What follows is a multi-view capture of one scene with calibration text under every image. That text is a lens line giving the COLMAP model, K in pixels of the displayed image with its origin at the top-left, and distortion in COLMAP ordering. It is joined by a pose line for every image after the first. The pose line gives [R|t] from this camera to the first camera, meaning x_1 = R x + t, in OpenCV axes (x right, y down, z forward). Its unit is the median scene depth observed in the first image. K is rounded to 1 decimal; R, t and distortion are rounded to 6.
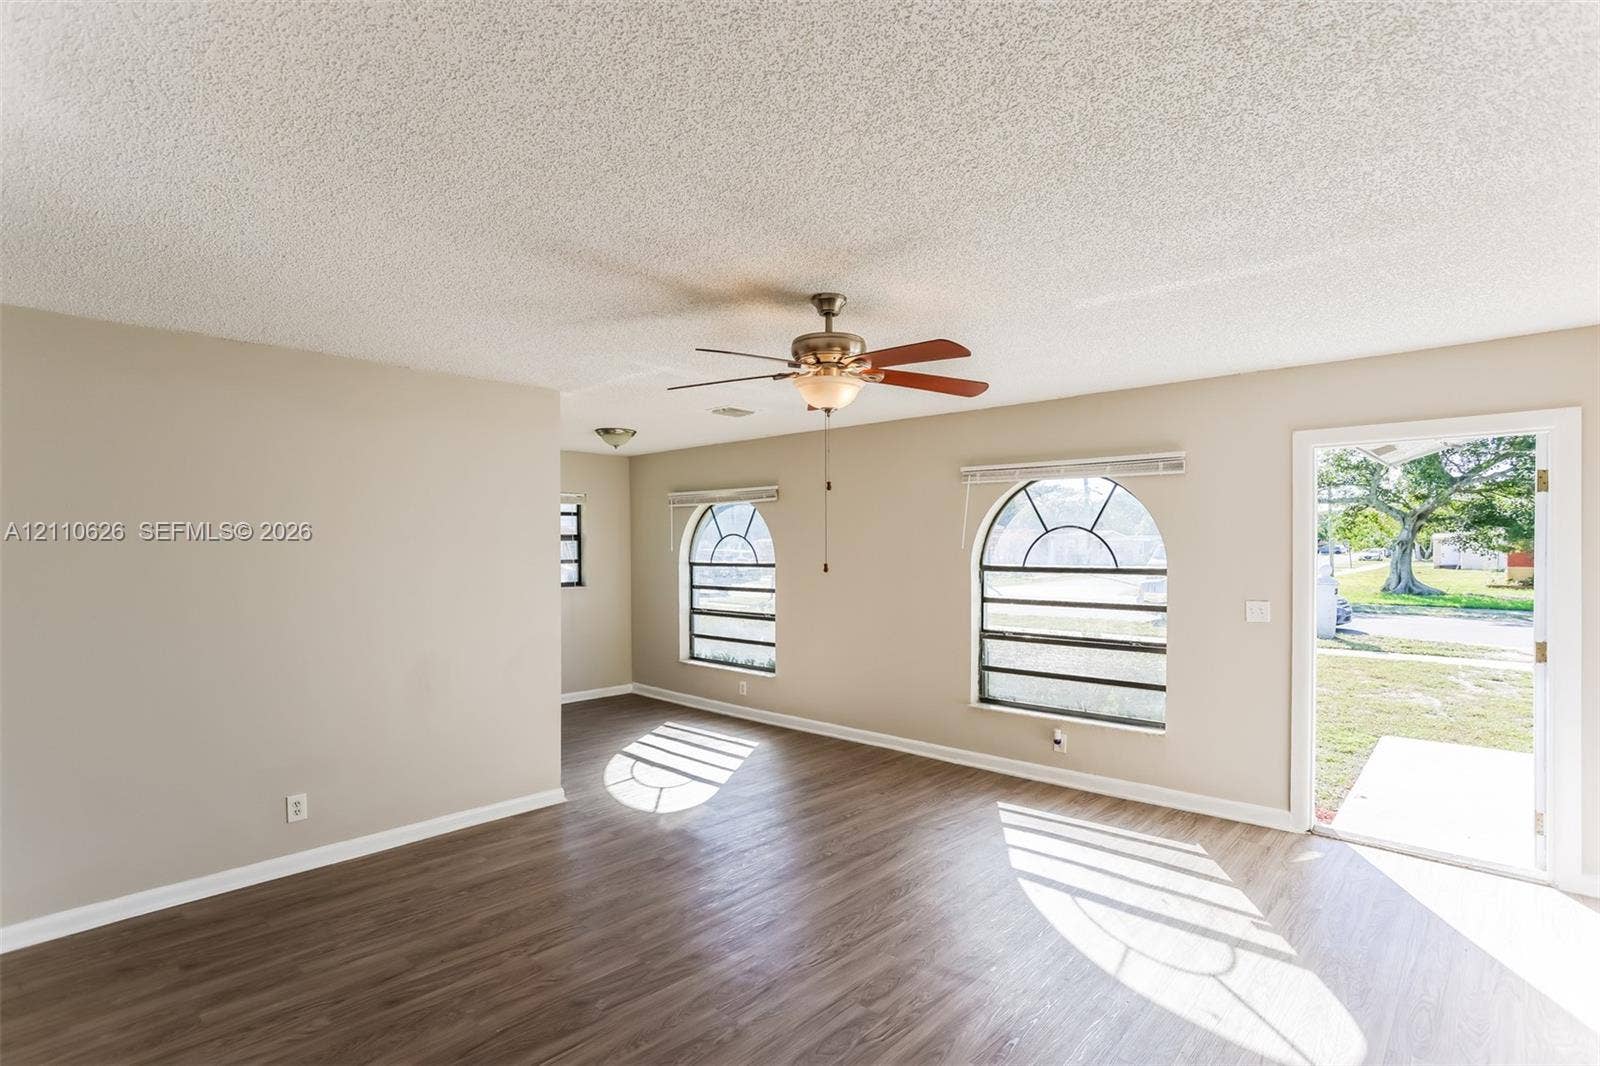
lens RADIAL K [[799.6, 0, 841.1], [0, 799.6, 549.3], [0, 0, 1]] dist [-0.038439, 0.000940]
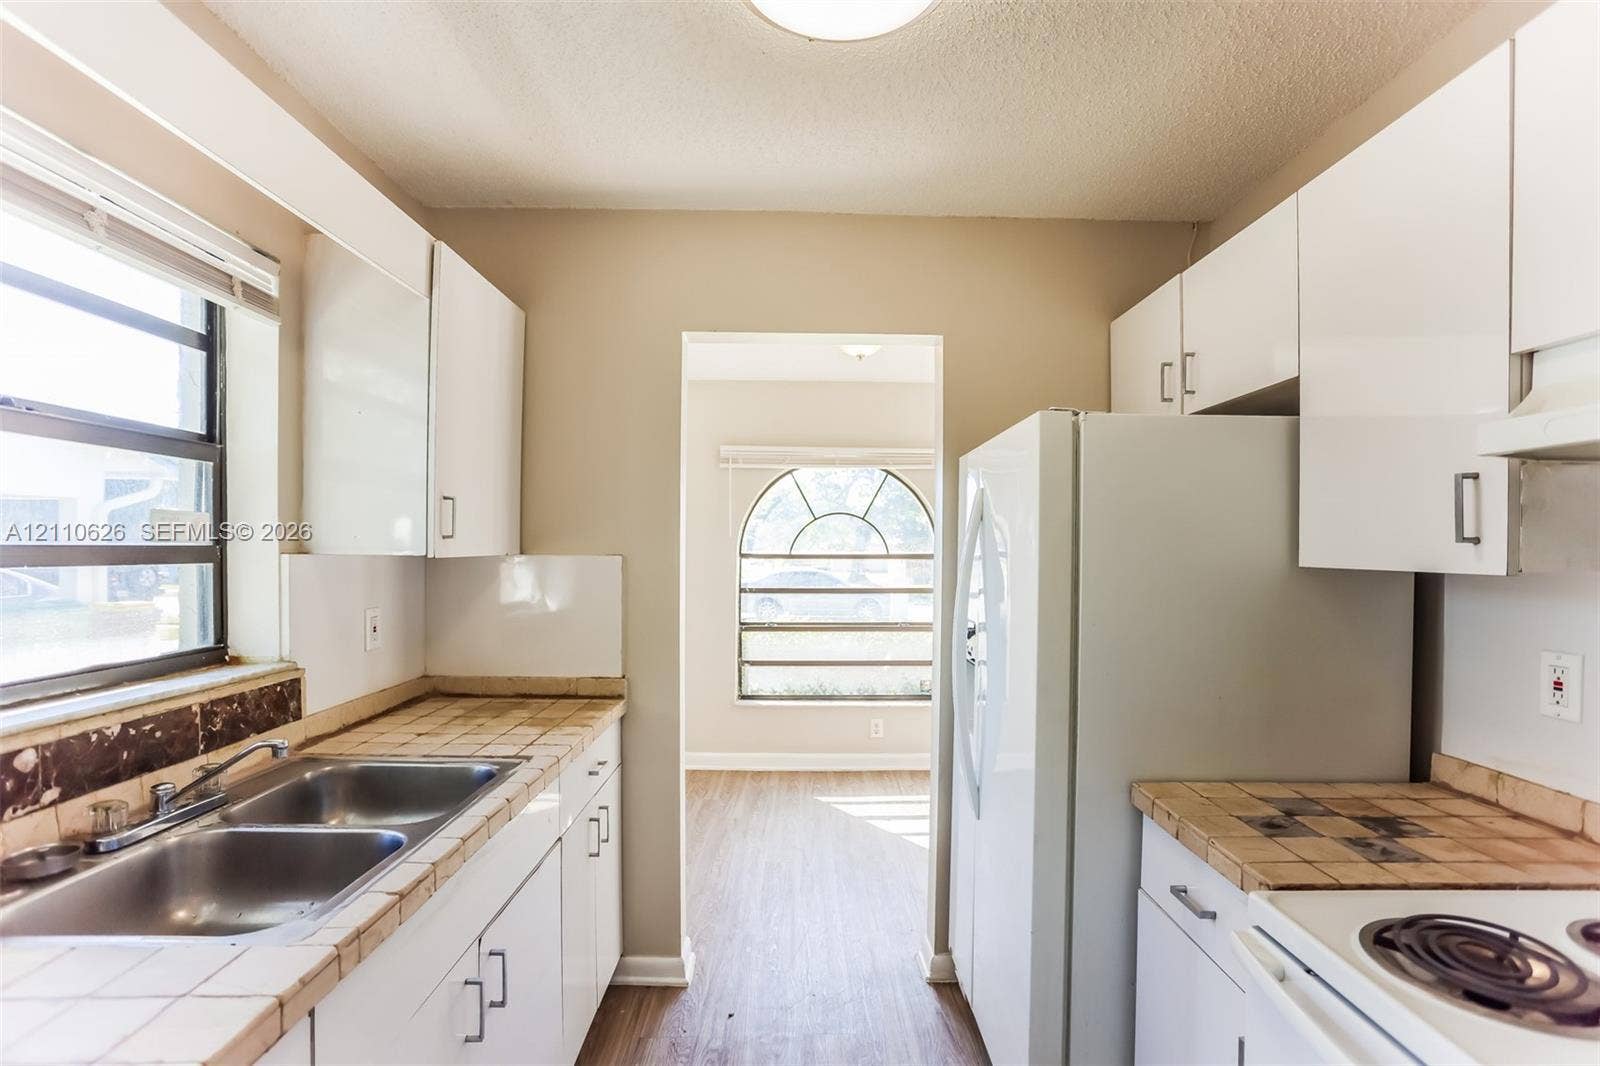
lens RADIAL K [[741.2, 0, 805.5], [0, 741.2, 585.1], [0, 0, 1]] dist [-0.119413, 0.000234]
pose [[0.737907, -0.044426, 0.673438, -0.419323], [0.001268, 0.997921, 0.064443, 0.001569], [-0.674901, -0.046699, 0.736429, 0.381827]]
